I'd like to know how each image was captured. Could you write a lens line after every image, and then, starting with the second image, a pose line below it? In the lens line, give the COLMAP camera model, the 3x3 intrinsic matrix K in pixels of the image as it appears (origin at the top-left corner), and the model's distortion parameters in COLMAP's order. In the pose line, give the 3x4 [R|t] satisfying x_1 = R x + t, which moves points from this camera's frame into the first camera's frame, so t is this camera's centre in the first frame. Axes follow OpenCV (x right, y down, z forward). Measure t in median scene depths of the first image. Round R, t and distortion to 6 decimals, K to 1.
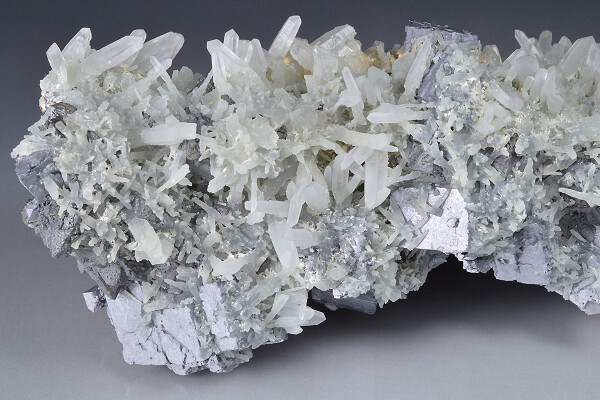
lens RADIAL K [[1656.4, 0, 297.3], [0, 1656.4, 198.1], [0, 0, 1]] dist [-0.037485, 0.000000]
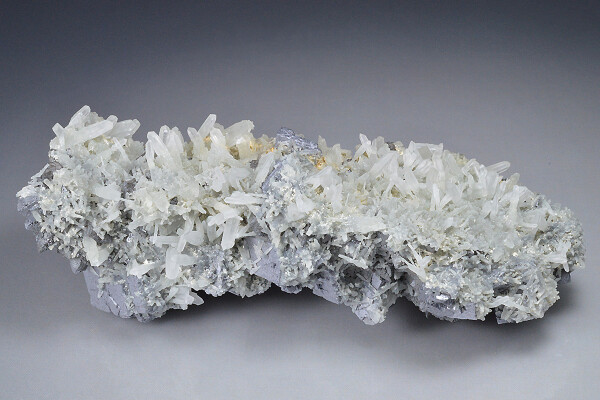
lens RADIAL K [[1656.4, 0, 301.1], [0, 1656.4, 201.5], [0, 0, 1]] dist [-0.037485, 0.000000]
pose [[0.971384, 0.153463, -0.181281, 0.416358], [-0.119448, 0.975336, 0.185613, -0.362384], [0.205294, -0.158648, 0.965756, -0.595313]]
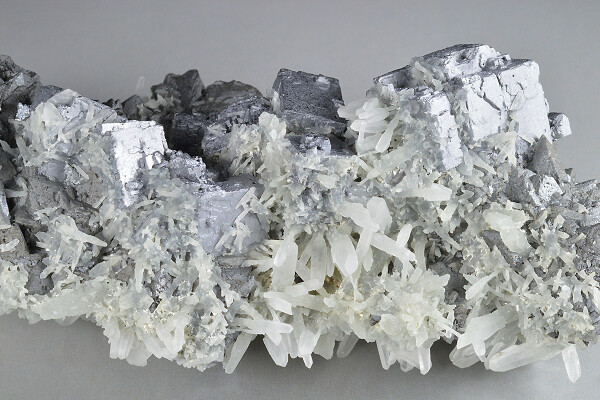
lens RADIAL K [[1656.4, 0, 299.4], [0, 1656.4, 199.6], [0, 0, 1]] dist [-0.037485, 0.000000]
pose [[-0.997016, -0.040743, -0.065571, 0.108242], [0.062966, -0.920607, -0.385381, 0.426382], [-0.044664, -0.388360, 0.920425, 0.062555]]
